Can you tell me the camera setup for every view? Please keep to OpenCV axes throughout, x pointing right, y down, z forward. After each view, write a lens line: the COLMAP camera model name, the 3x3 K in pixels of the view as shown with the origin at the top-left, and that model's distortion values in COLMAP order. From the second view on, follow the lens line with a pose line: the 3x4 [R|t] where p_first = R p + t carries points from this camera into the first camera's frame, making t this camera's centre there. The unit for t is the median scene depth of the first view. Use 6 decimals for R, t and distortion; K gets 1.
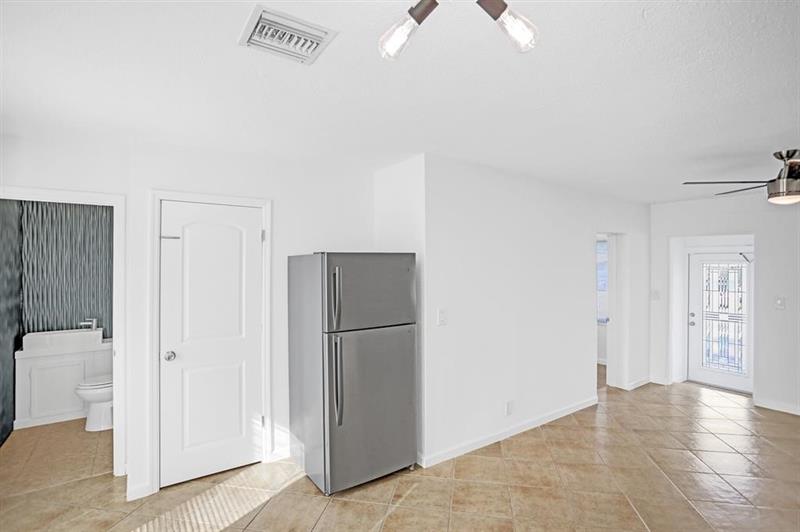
lens RADIAL K [[404.5, 0, 398.4], [0, 404.5, 265.8], [0, 0, 1]] dist [-0.044575, 0.016992]
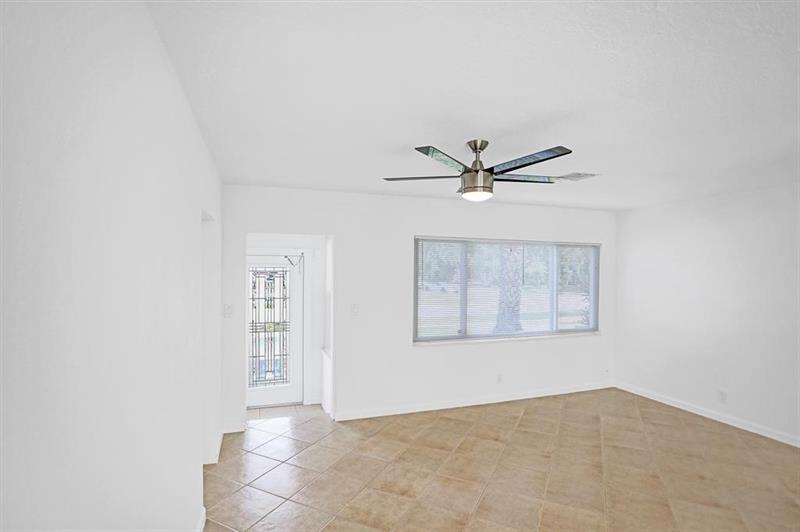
lens RADIAL K [[404.5, 0, 393.6], [0, 404.5, 270.2], [0, 0, 1]] dist [-0.044575, 0.016992]
pose [[0.295191, -0.004170, 0.955429, 0.062681], [0.001298, 0.999991, 0.003963, -0.007448], [-0.955437, 0.000070, 0.295194, 0.812102]]
